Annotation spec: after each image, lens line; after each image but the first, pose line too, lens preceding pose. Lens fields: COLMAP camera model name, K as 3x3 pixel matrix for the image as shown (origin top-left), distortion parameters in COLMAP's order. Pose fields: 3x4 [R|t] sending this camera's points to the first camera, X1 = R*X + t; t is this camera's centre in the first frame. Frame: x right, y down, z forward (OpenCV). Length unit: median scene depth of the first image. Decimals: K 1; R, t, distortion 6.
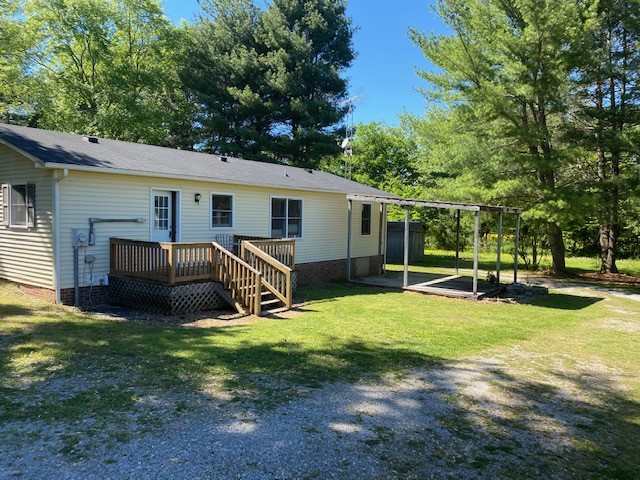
lens RADIAL K [[482.9, 0, 320.9], [0, 482.9, 244.4], [0, 0, 1]] dist [0.002139, -0.001625]
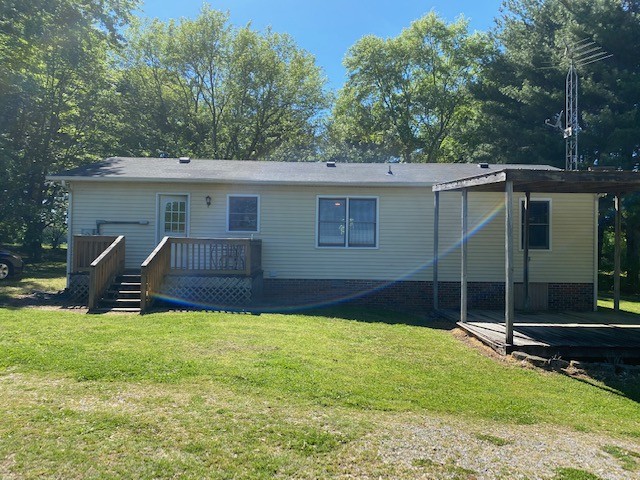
lens RADIAL K [[482.9, 0, 320.9], [0, 482.9, 244.4], [0, 0, 1]] dist [0.002139, -0.001625]
pose [[0.599144, -0.023499, -0.800297, 0.558119], [-0.046978, 0.996815, -0.064439, 0.038925], [0.799262, 0.076204, 0.596132, 0.480500]]
